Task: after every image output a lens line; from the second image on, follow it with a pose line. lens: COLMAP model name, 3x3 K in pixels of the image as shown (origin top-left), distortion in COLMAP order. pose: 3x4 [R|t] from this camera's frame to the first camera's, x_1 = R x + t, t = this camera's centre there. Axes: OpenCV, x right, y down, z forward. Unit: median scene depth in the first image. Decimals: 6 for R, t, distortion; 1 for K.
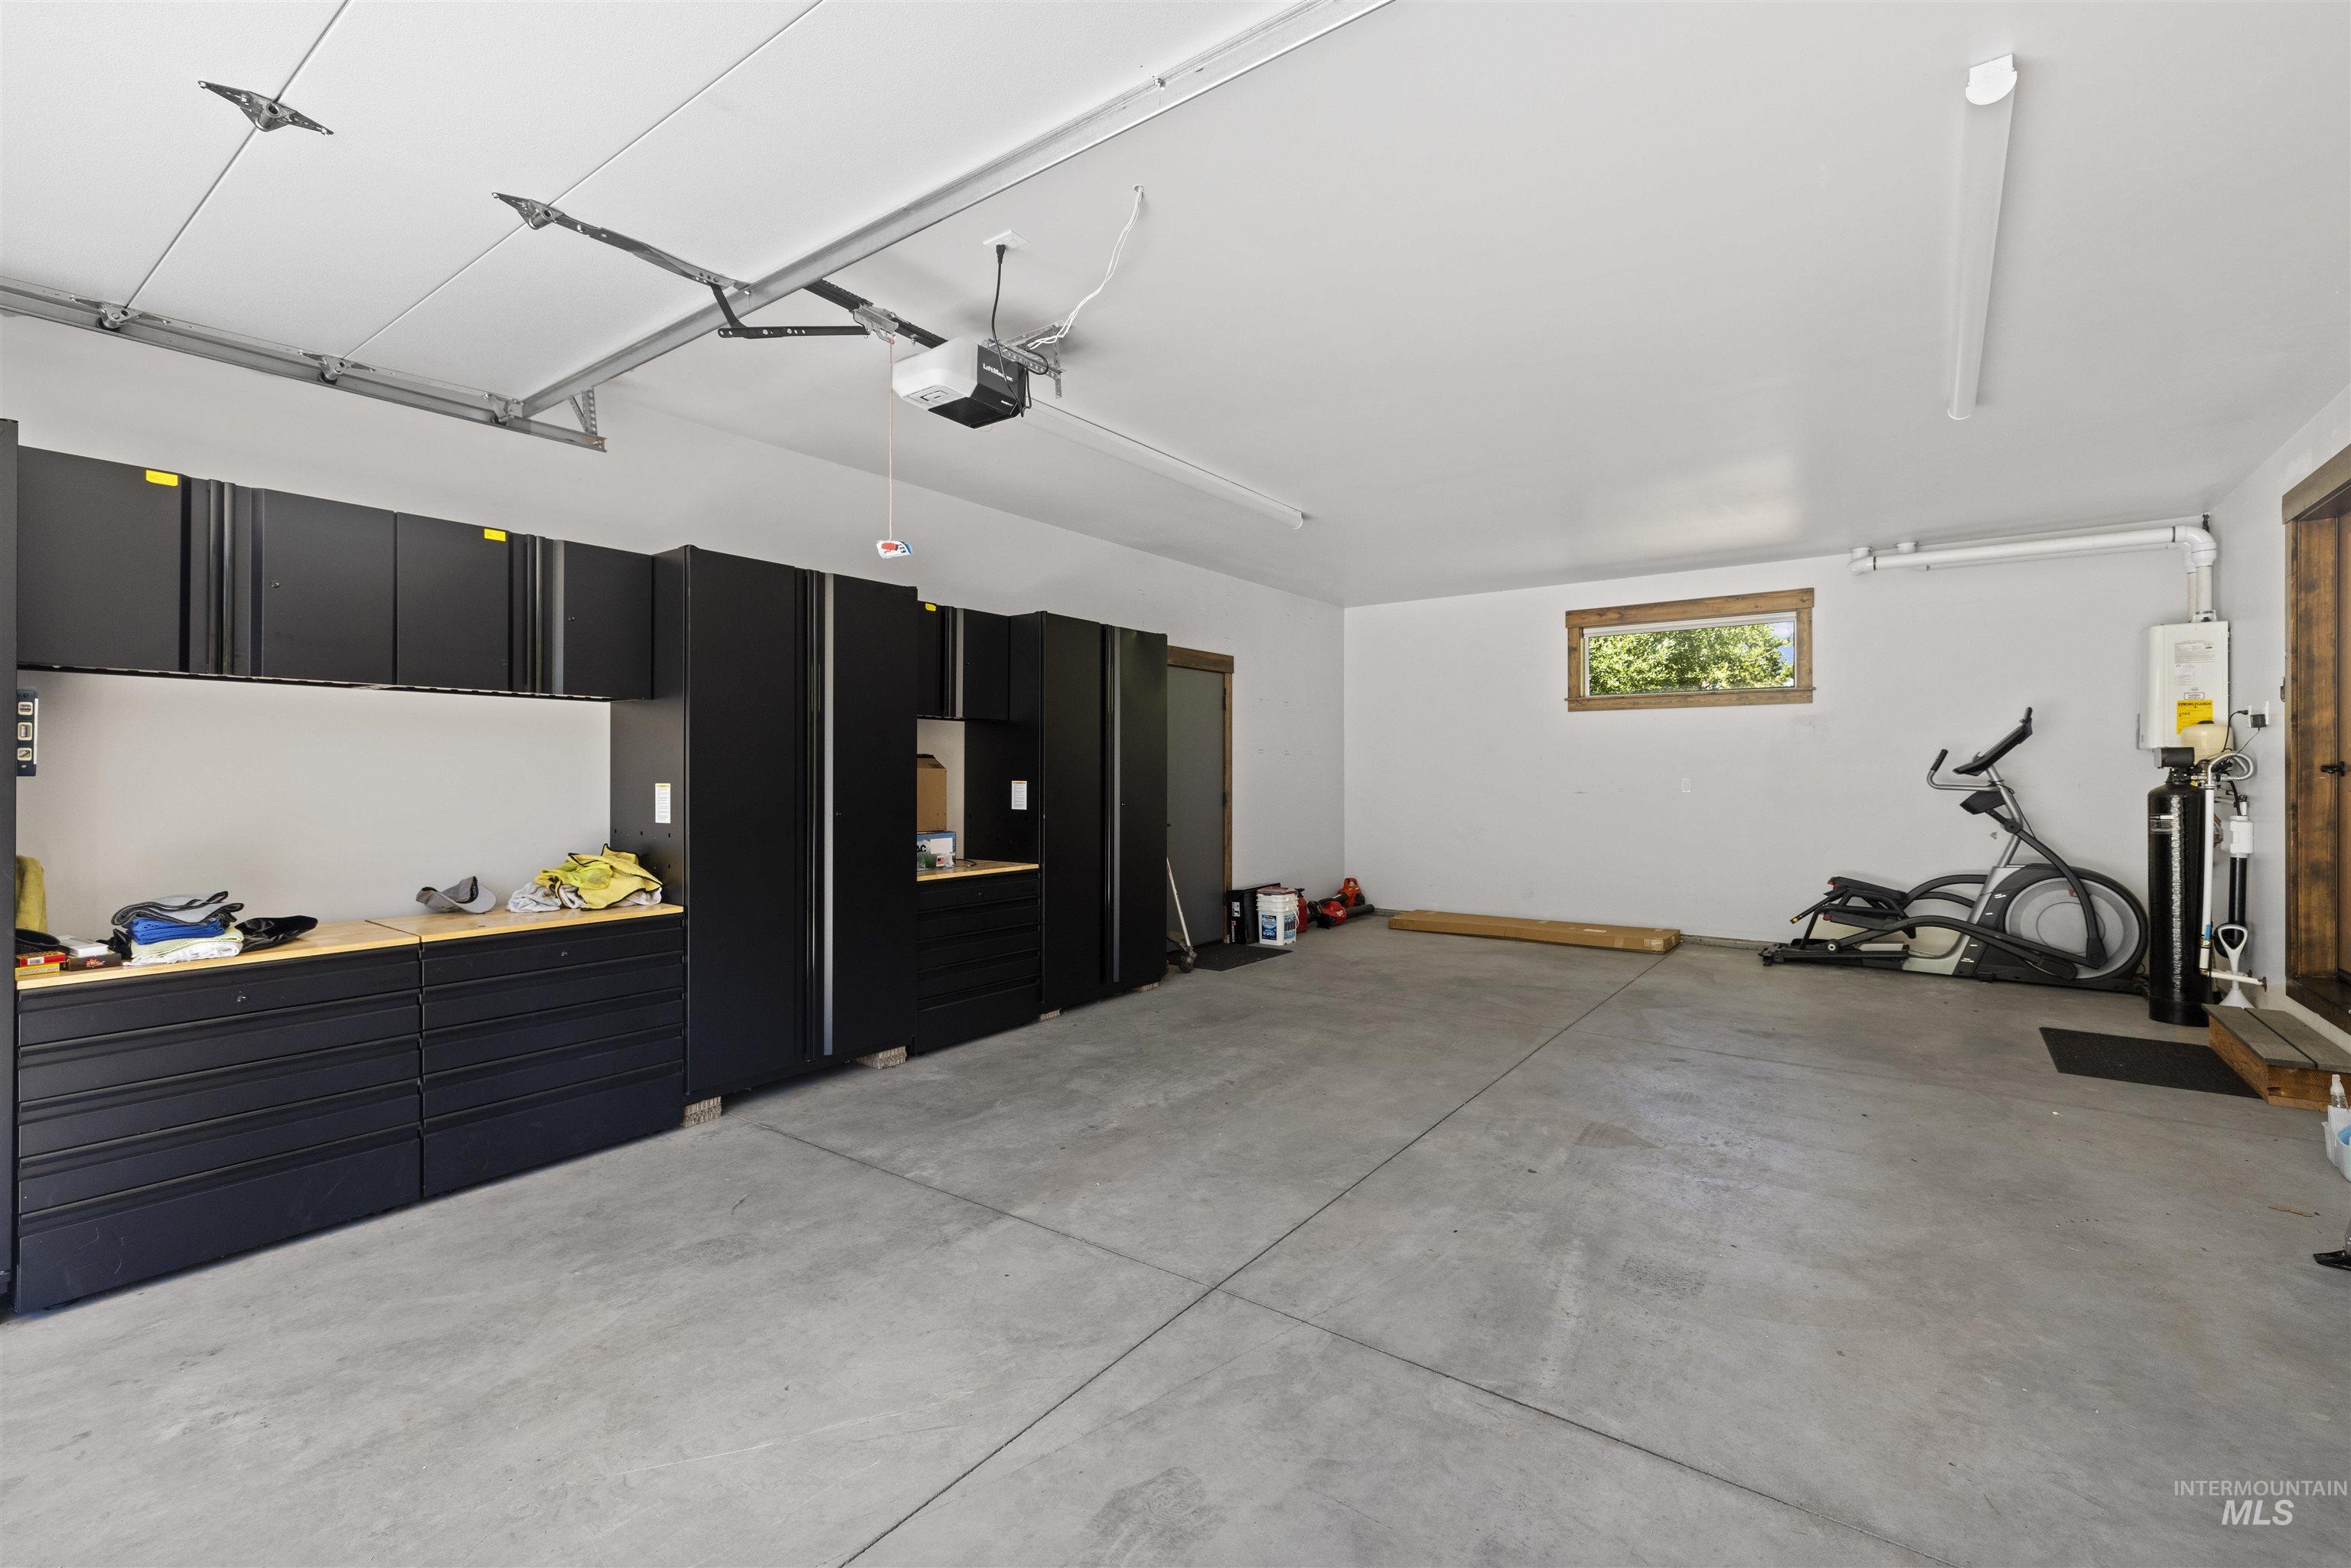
lens RADIAL K [[1021.4, 0, 1174.4], [0, 1021.4, 773.1], [0, 0, 1]] dist [0.002054, 0.000116]
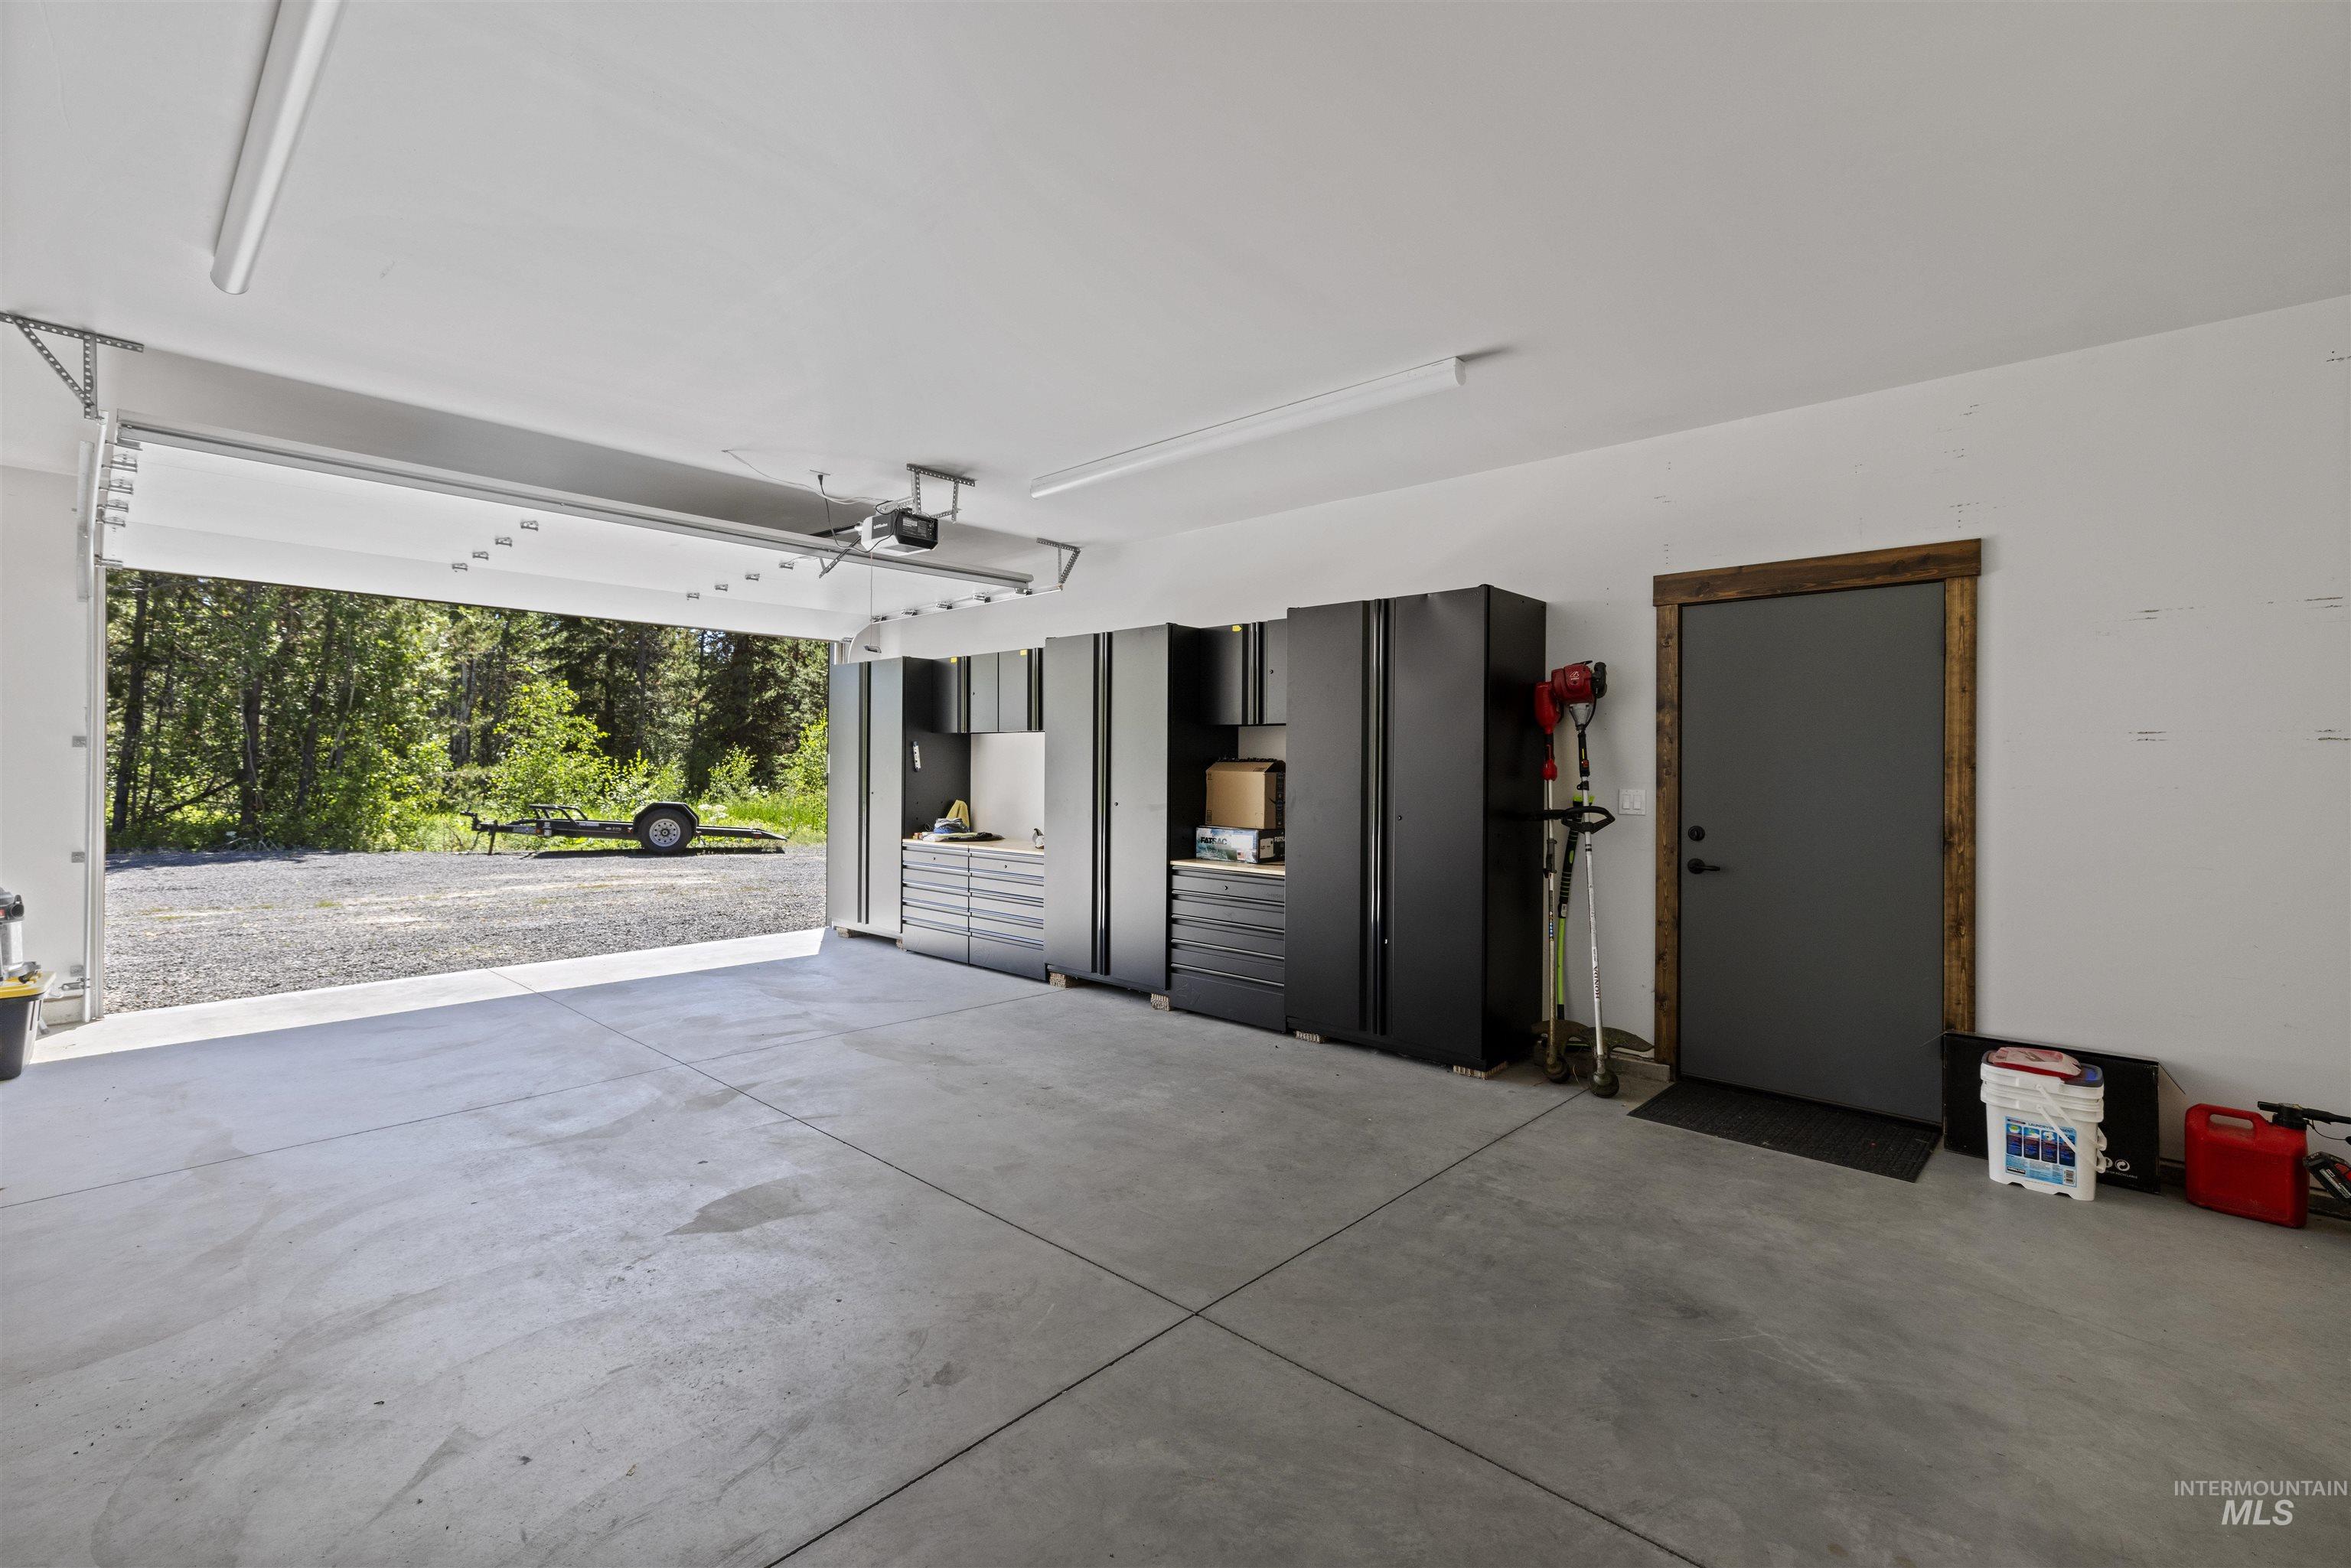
lens RADIAL K [[1021.4, 0, 1175.5], [0, 1021.4, 770.0], [0, 0, 1]] dist [0.002054, 0.000116]
pose [[-0.116103, 0.001134, -0.993237, 1.091699], [-0.009762, 0.999950, 0.002283, -0.010370], [0.993189, 0.009961, -0.116086, 1.316478]]
